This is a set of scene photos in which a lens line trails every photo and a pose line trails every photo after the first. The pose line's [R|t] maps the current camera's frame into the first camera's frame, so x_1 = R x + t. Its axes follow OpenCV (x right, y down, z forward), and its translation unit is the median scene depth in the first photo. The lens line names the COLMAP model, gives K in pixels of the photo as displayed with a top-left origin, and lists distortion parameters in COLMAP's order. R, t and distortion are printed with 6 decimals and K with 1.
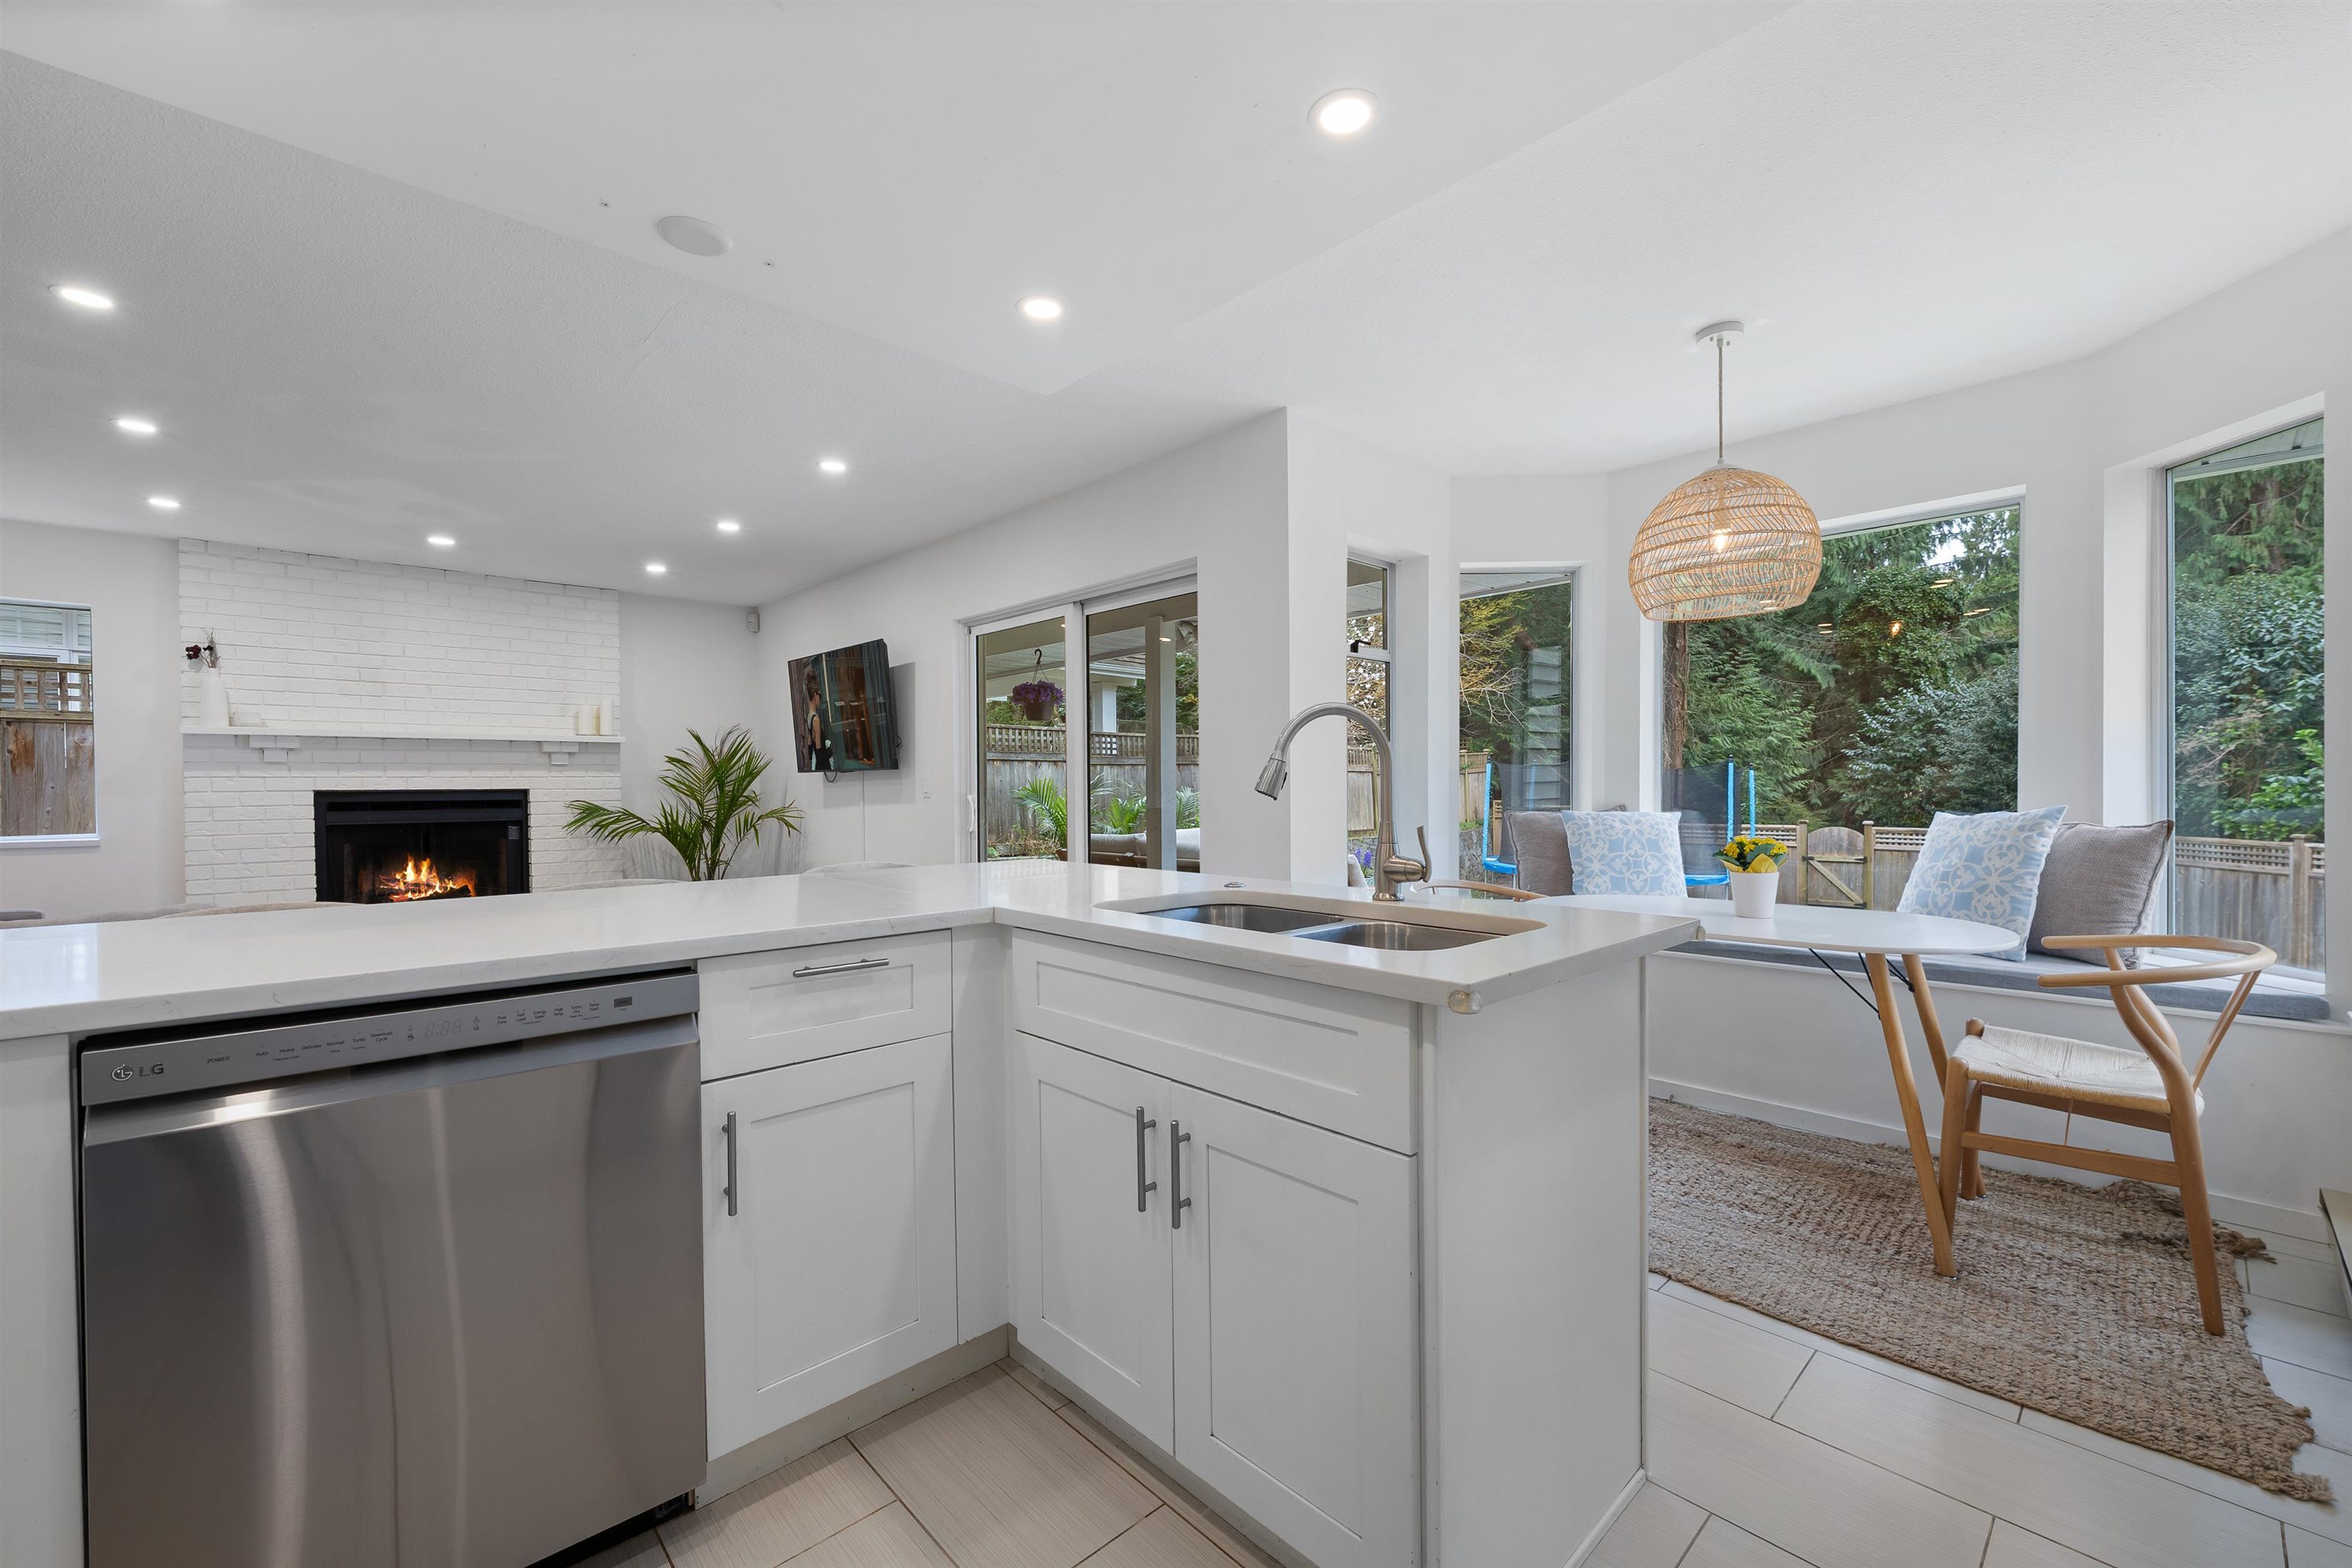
lens RADIAL K [[929.4, 0, 1171.8], [0, 929.4, 795.9], [0, 0, 1]] dist [-0.005699, 0.001322]
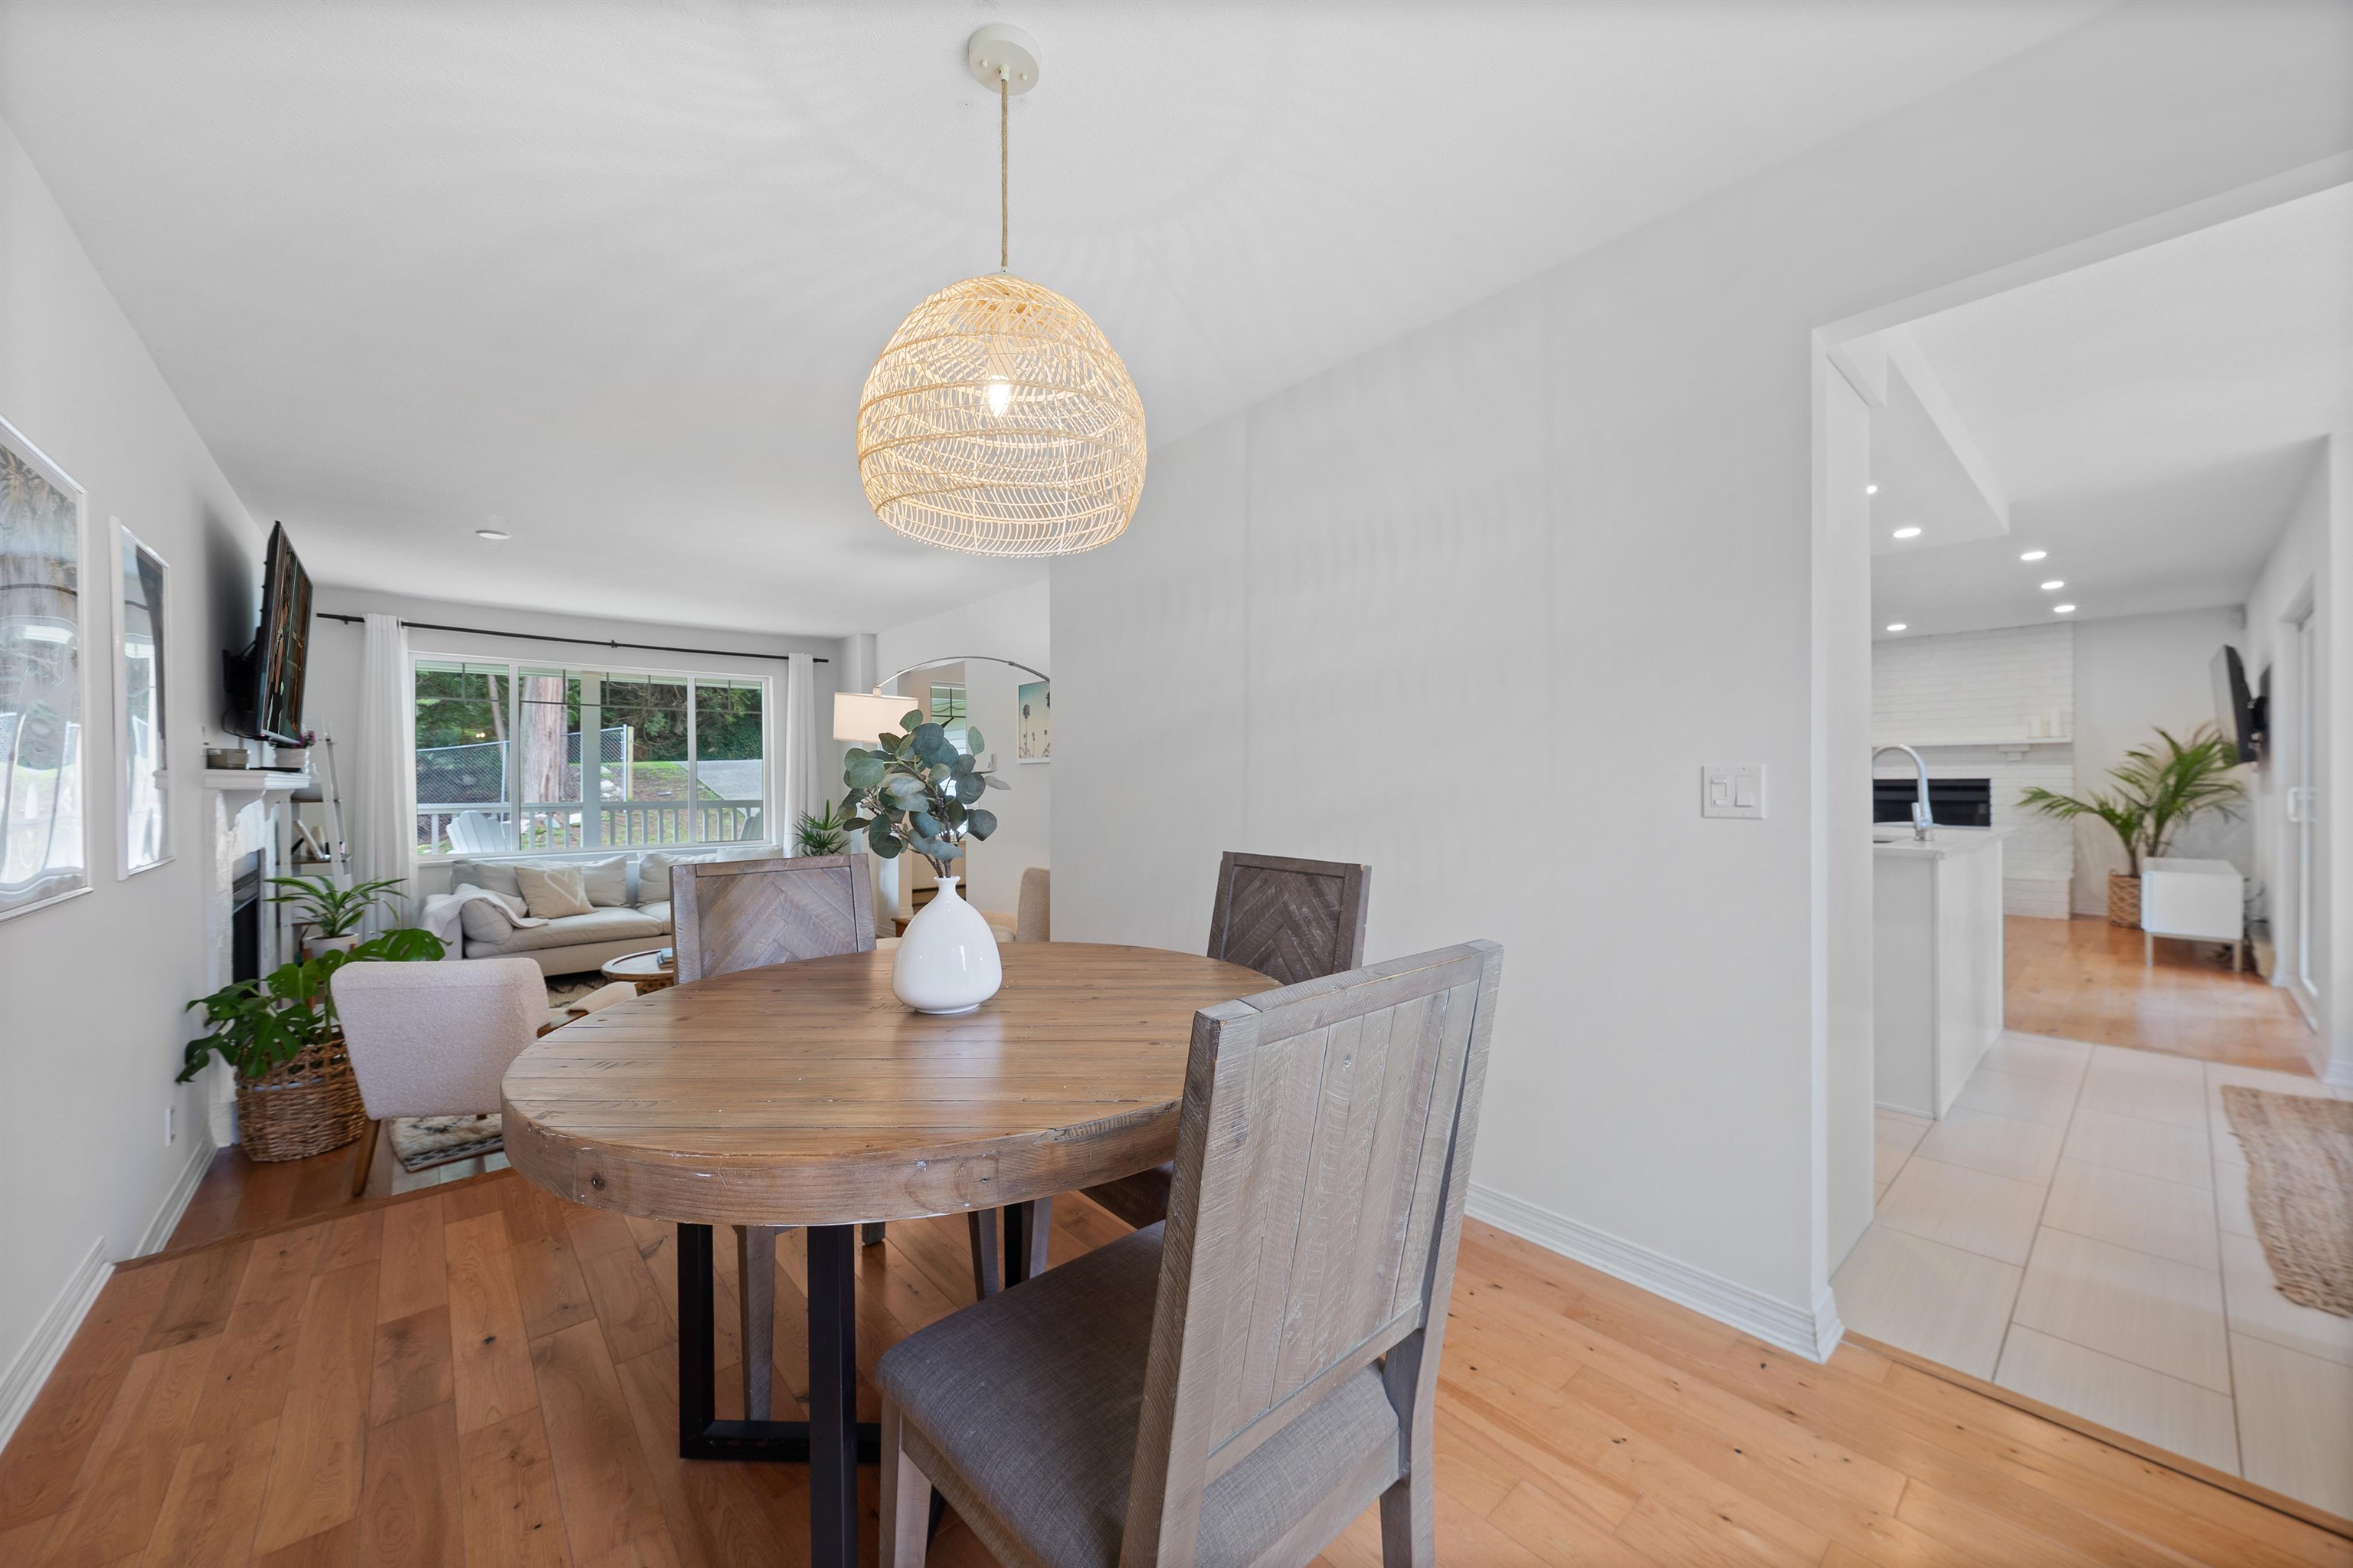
lens RADIAL K [[868.8, 0, 1182.5], [0, 868.8, 781.8], [0, 0, 1]] dist [-0.002317, -0.000198]
pose [[-0.025103, 0.008251, -0.999651, 0.643443], [-0.005004, 0.999952, 0.008379, -0.007452], [0.999672, 0.005213, -0.025060, -0.184579]]
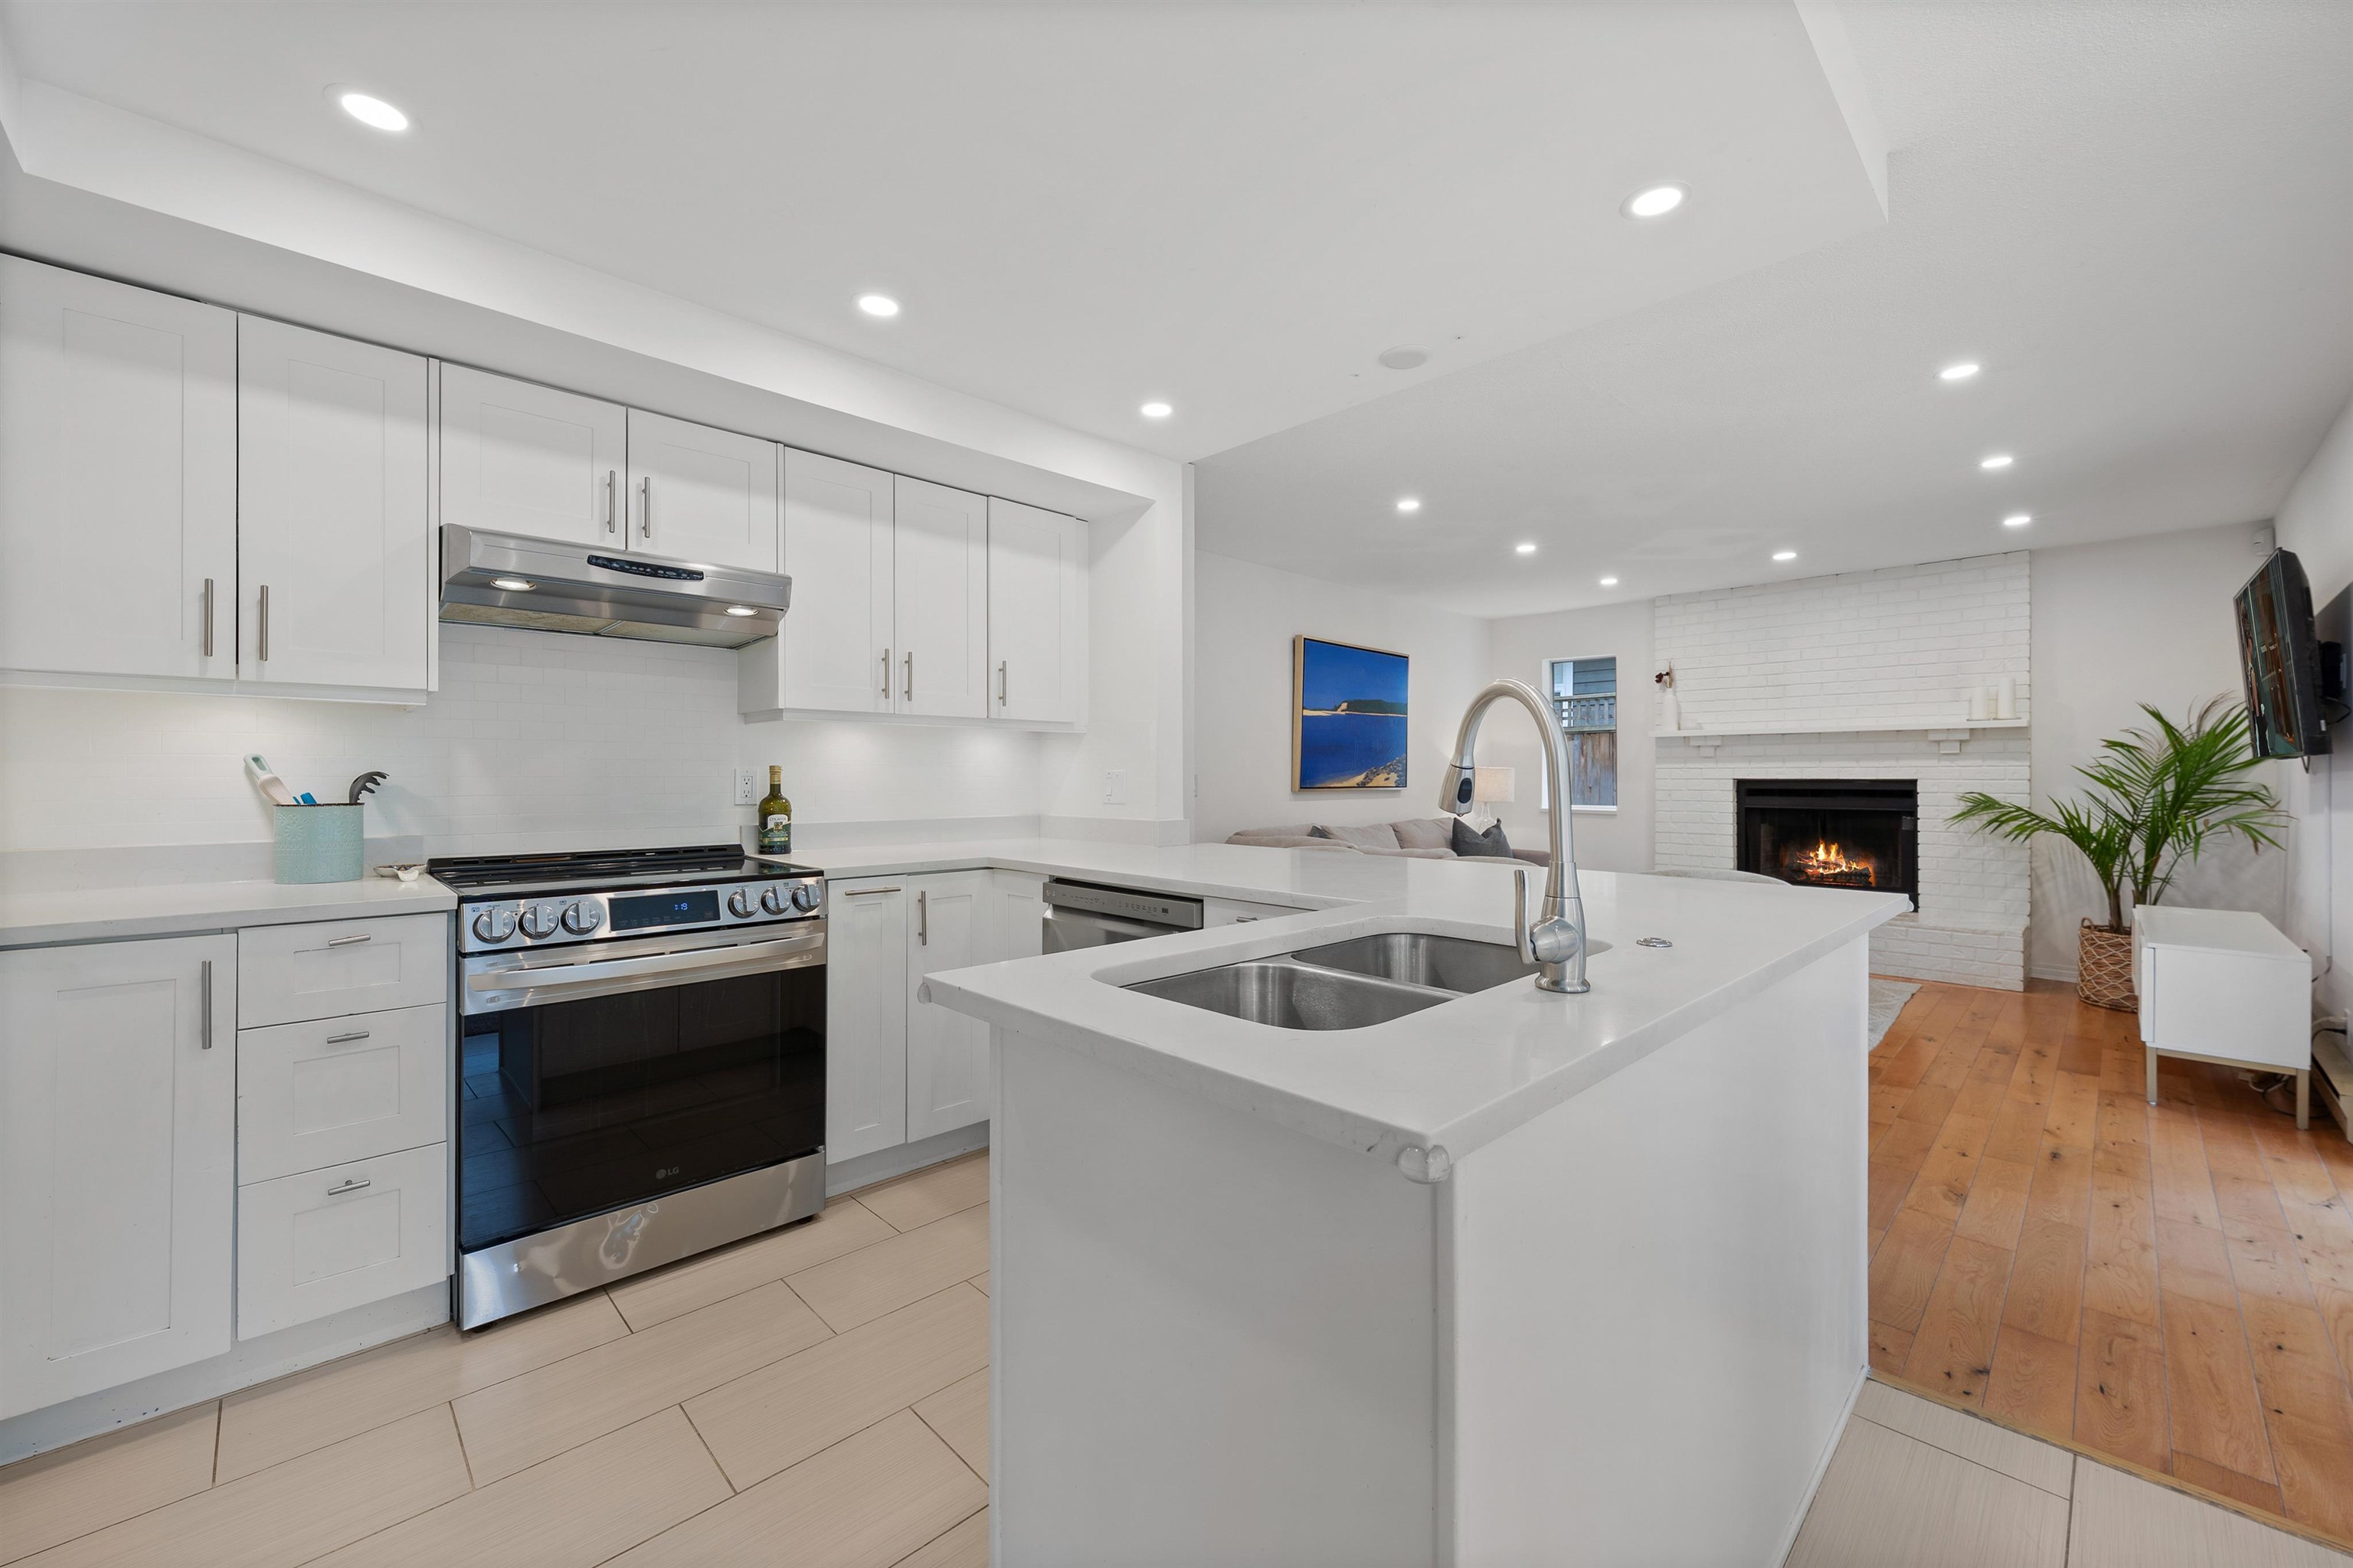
lens RADIAL K [[929.8, 0, 1193.6], [0, 929.8, 770.7], [0, 0, 1]] dist [-0.005699, 0.001322]
pose [[0.038615, 0.002013, -0.999252, 0.242820], [-0.012115, 0.999925, 0.001547, -0.008820], [0.999181, 0.012046, 0.038637, 0.209167]]
